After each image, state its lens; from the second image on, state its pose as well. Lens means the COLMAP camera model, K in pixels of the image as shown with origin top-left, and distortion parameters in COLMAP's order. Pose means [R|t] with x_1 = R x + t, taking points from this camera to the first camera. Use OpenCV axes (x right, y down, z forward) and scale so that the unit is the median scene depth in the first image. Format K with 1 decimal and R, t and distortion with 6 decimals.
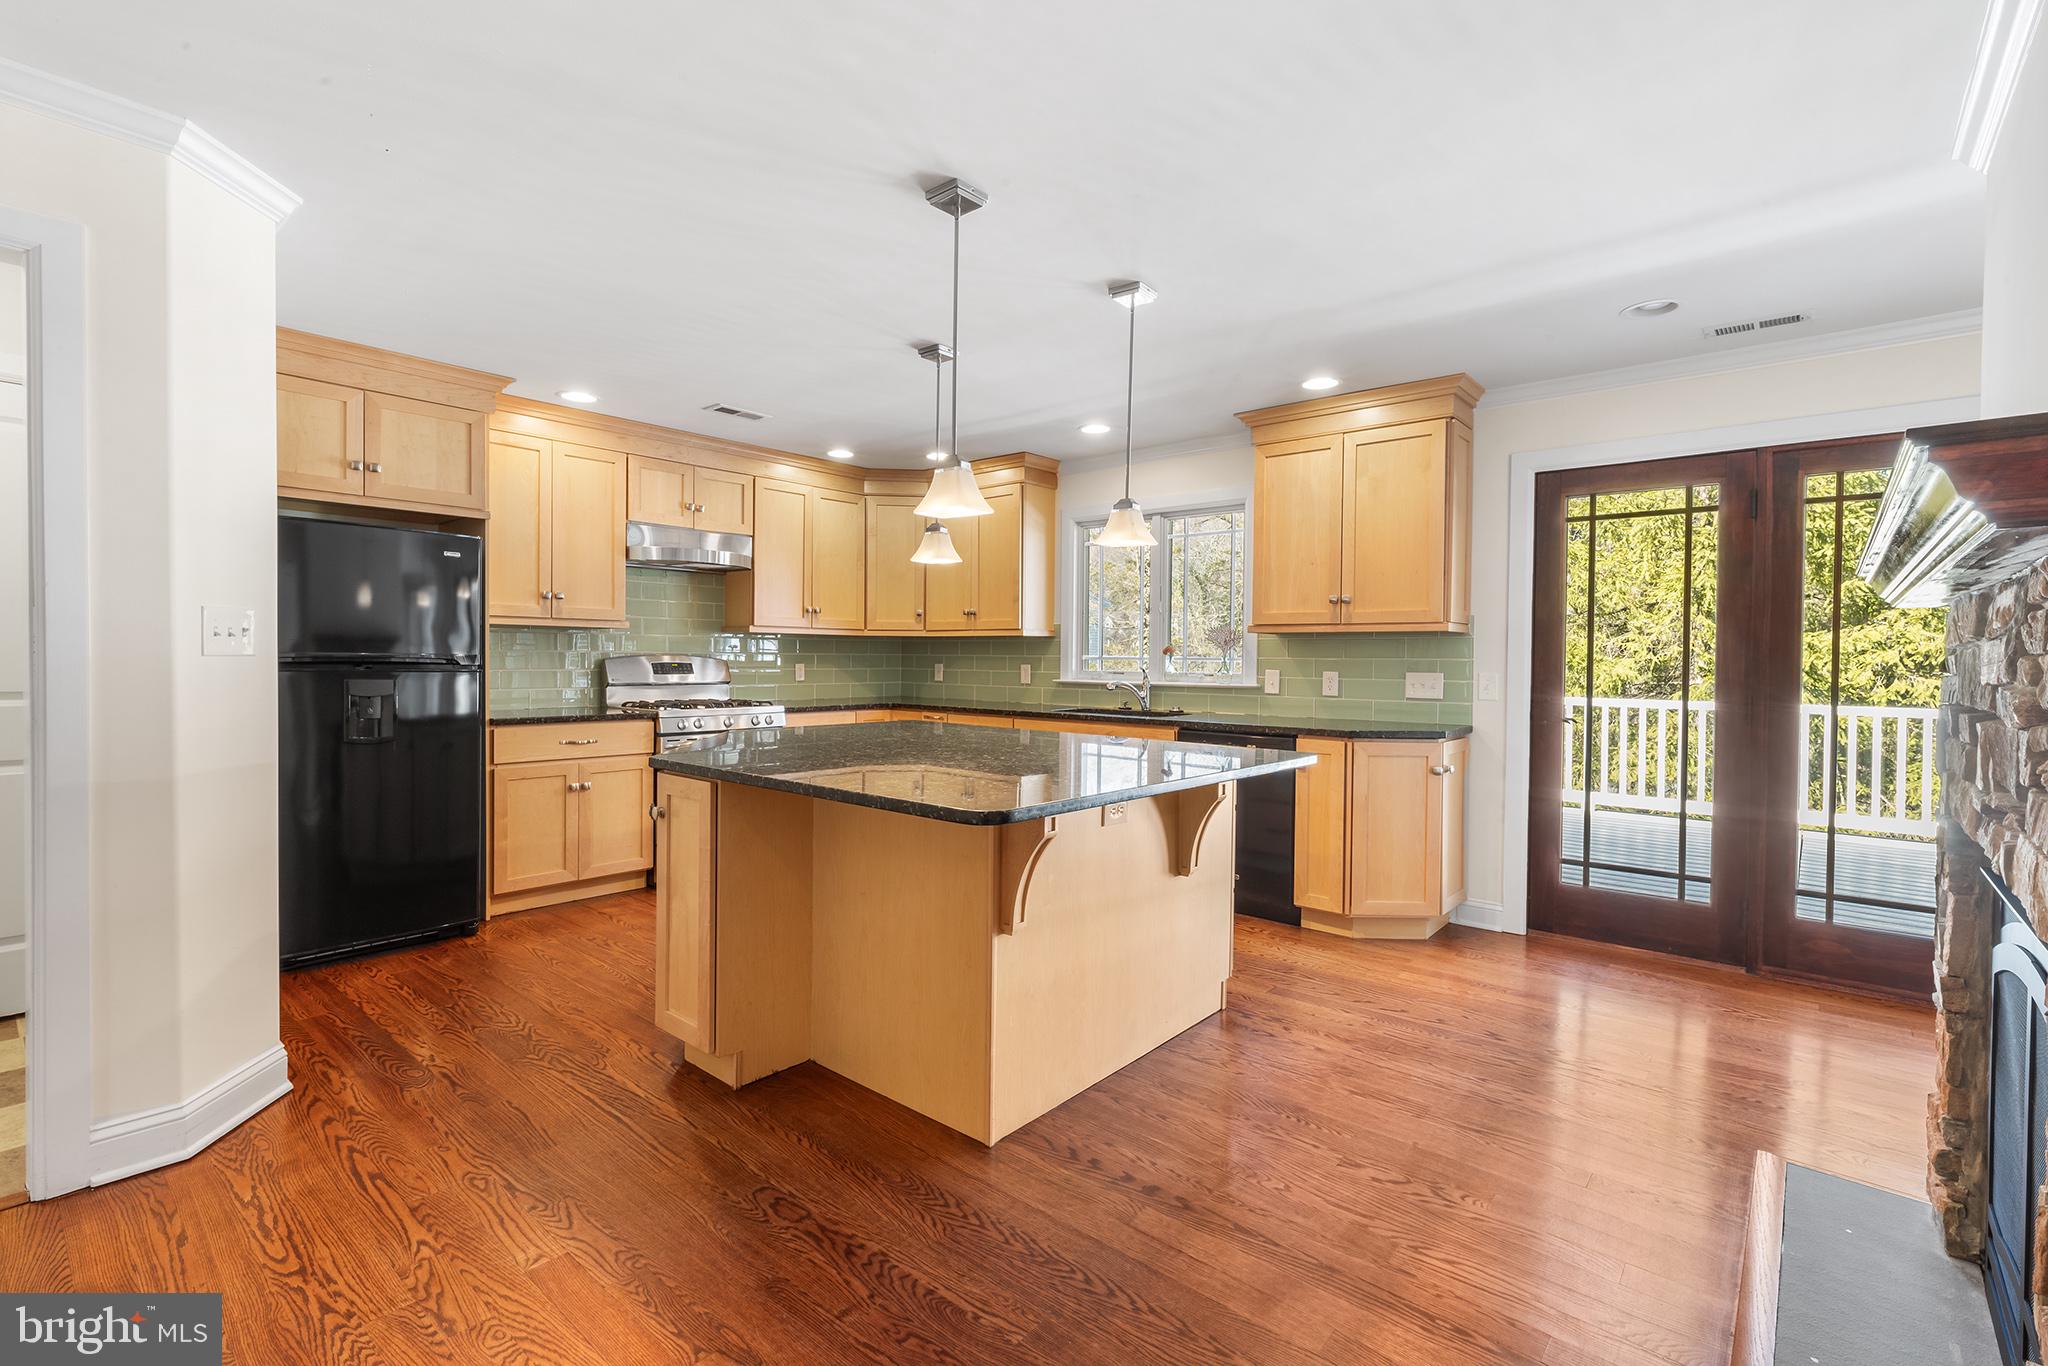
lens RADIAL K [[913.5, 0, 1027.1], [0, 913.5, 670.9], [0, 0, 1]] dist [0.000526, -0.000080]
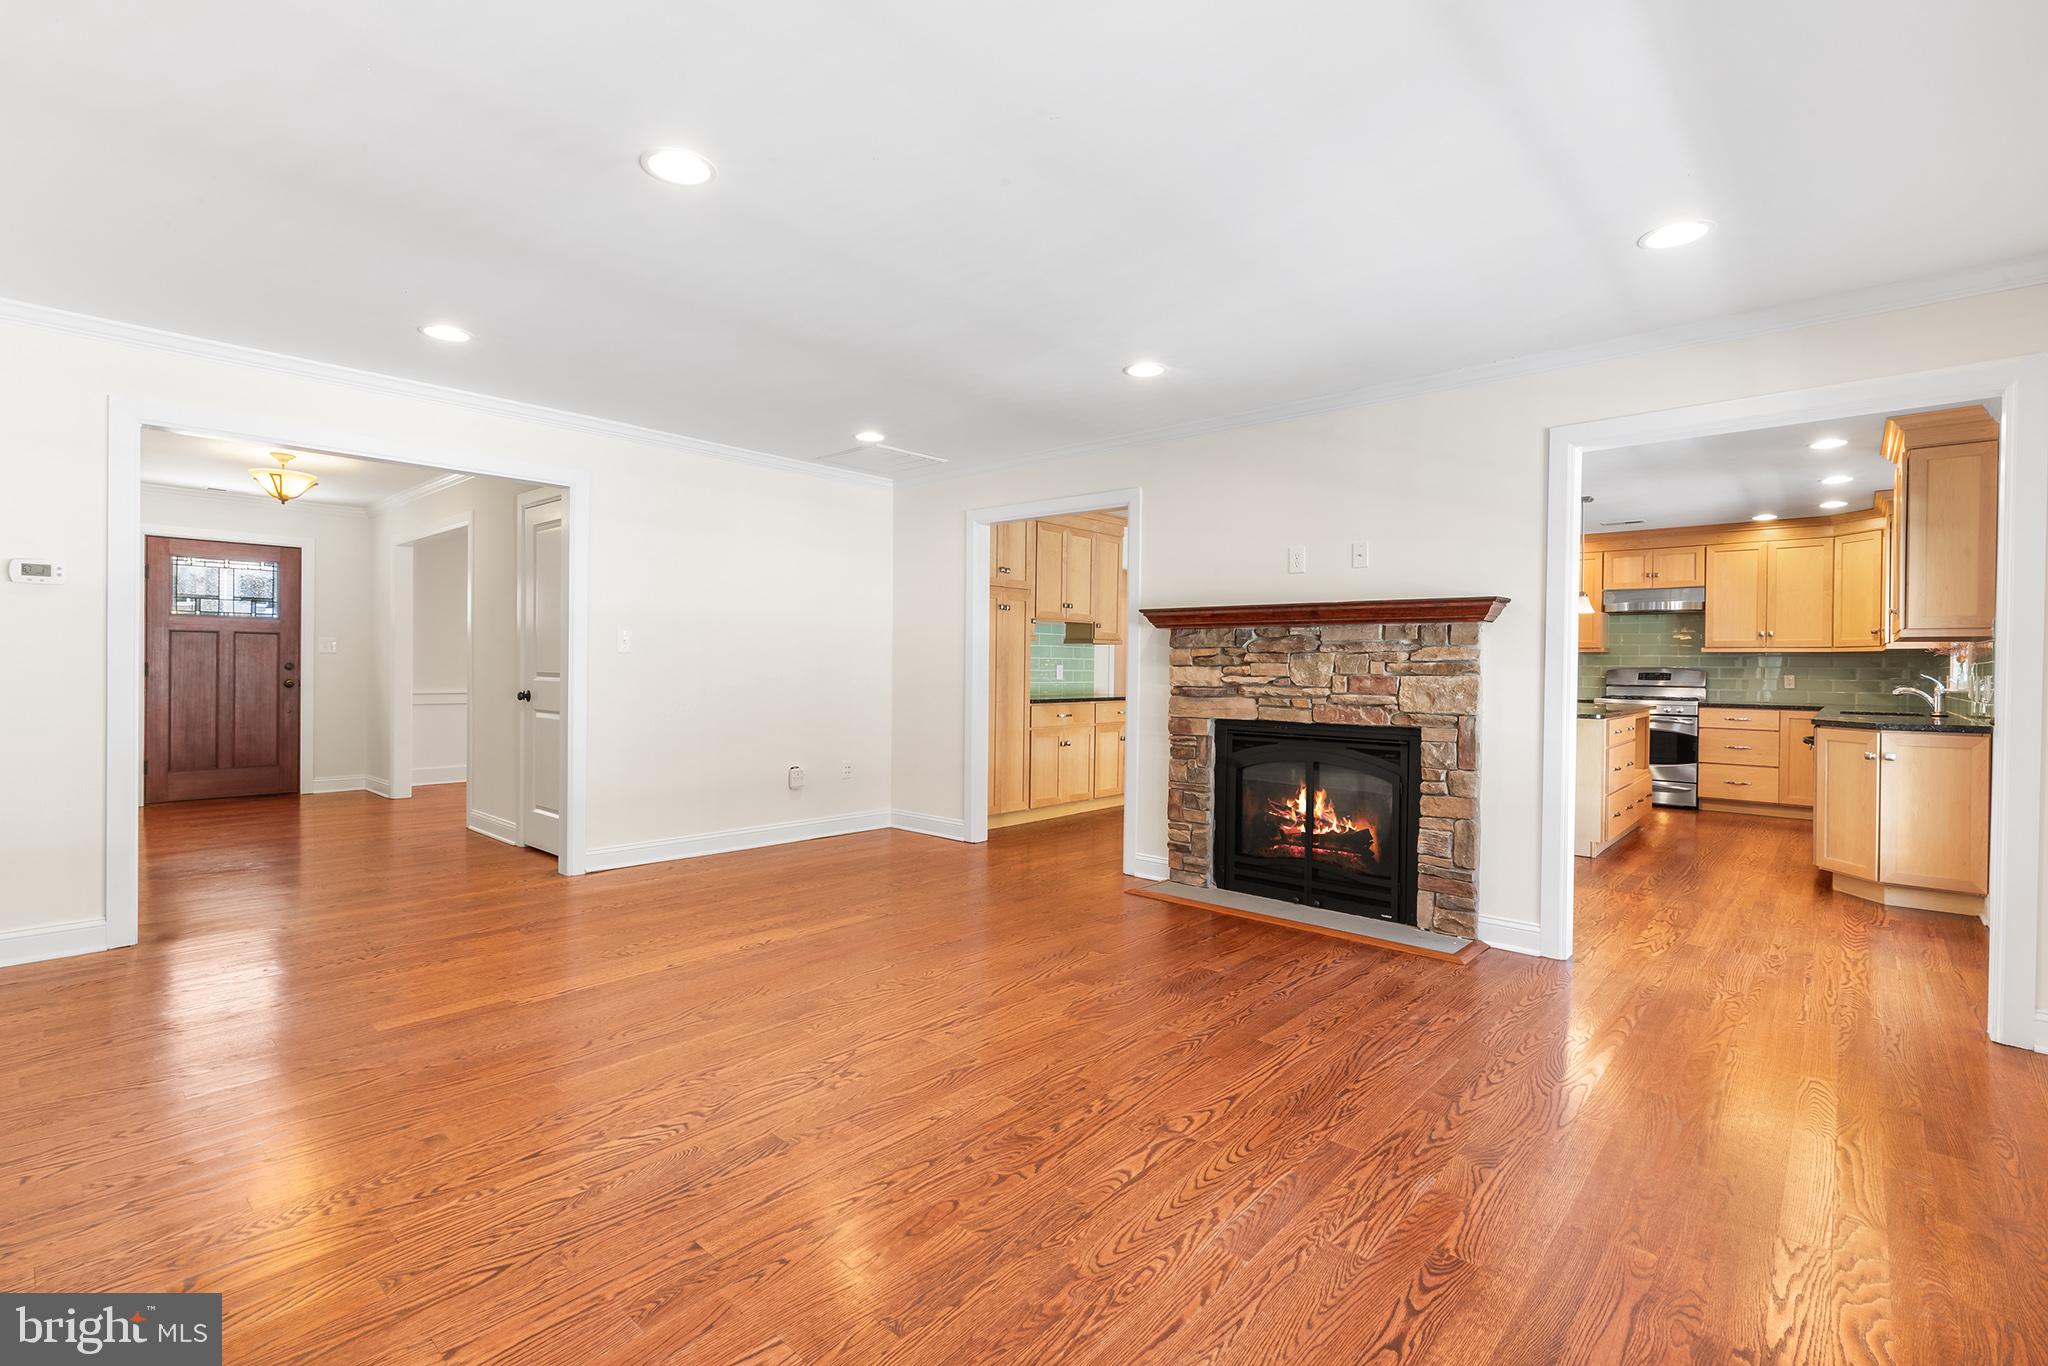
lens RADIAL K [[922.8, 0, 1025.3], [0, 922.8, 670.8], [0, 0, 1]] dist [0.003236, 0.000029]
pose [[-0.017771, -0.005962, -0.999824, 1.391741], [-0.028802, 0.999570, -0.005448, 0.031363], [0.999427, 0.028700, -0.017935, -0.067548]]
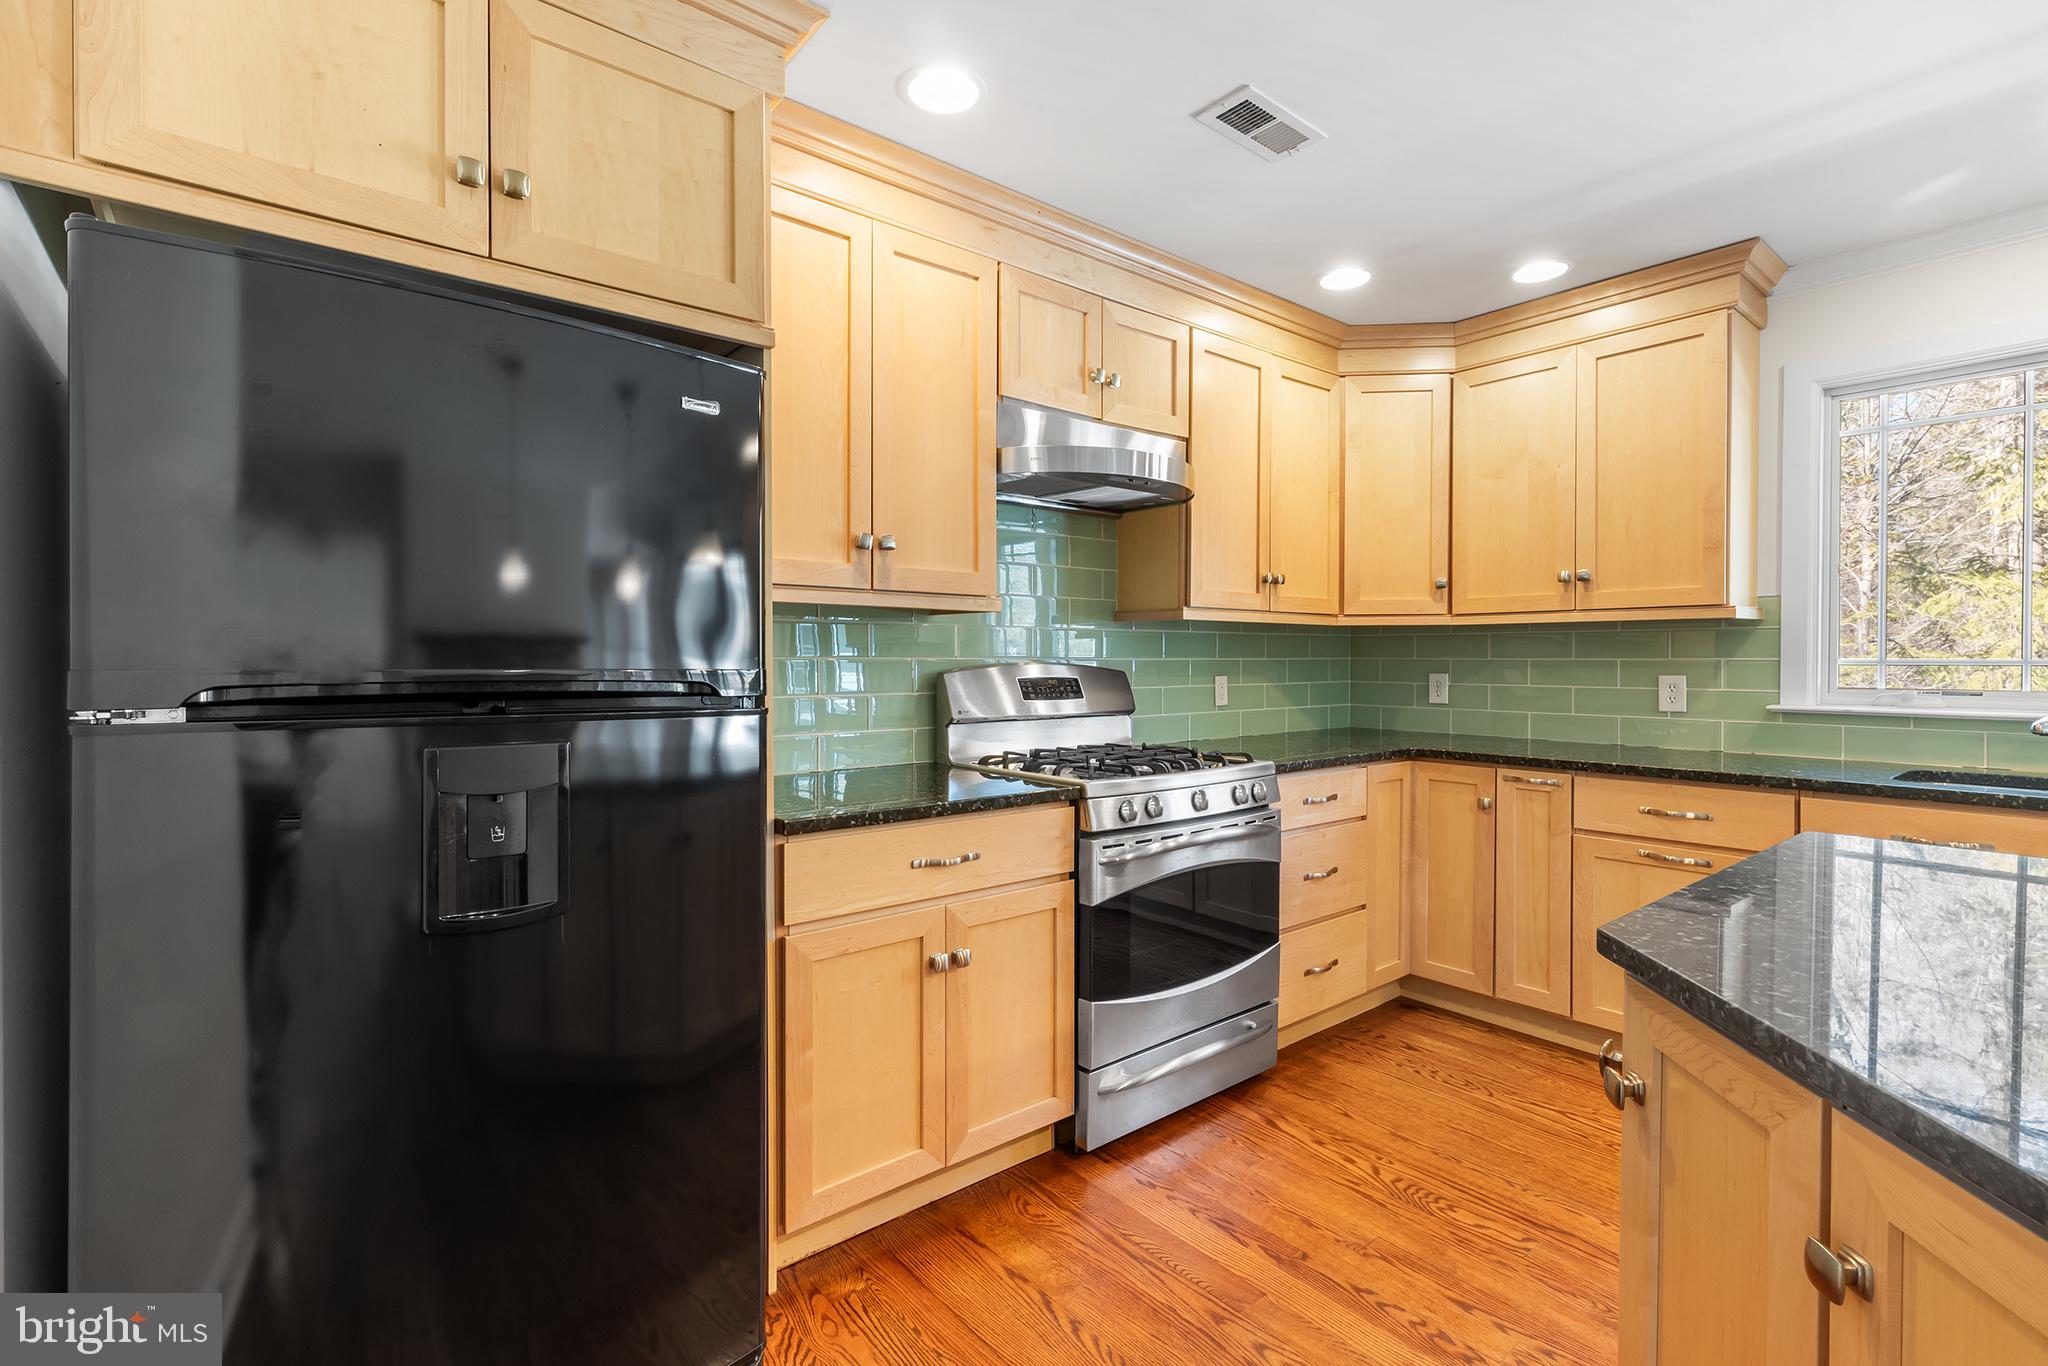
lens RADIAL K [[922.8, 0, 1025.3], [0, 922.8, 670.8], [0, 0, 1]] dist [0.003236, 0.000029]
pose [[0.985675, -0.007165, -0.168503, -0.353291], [0.006548, 0.999970, -0.004219, -0.012258], [0.168528, 0.003055, 0.985692, 0.526114]]
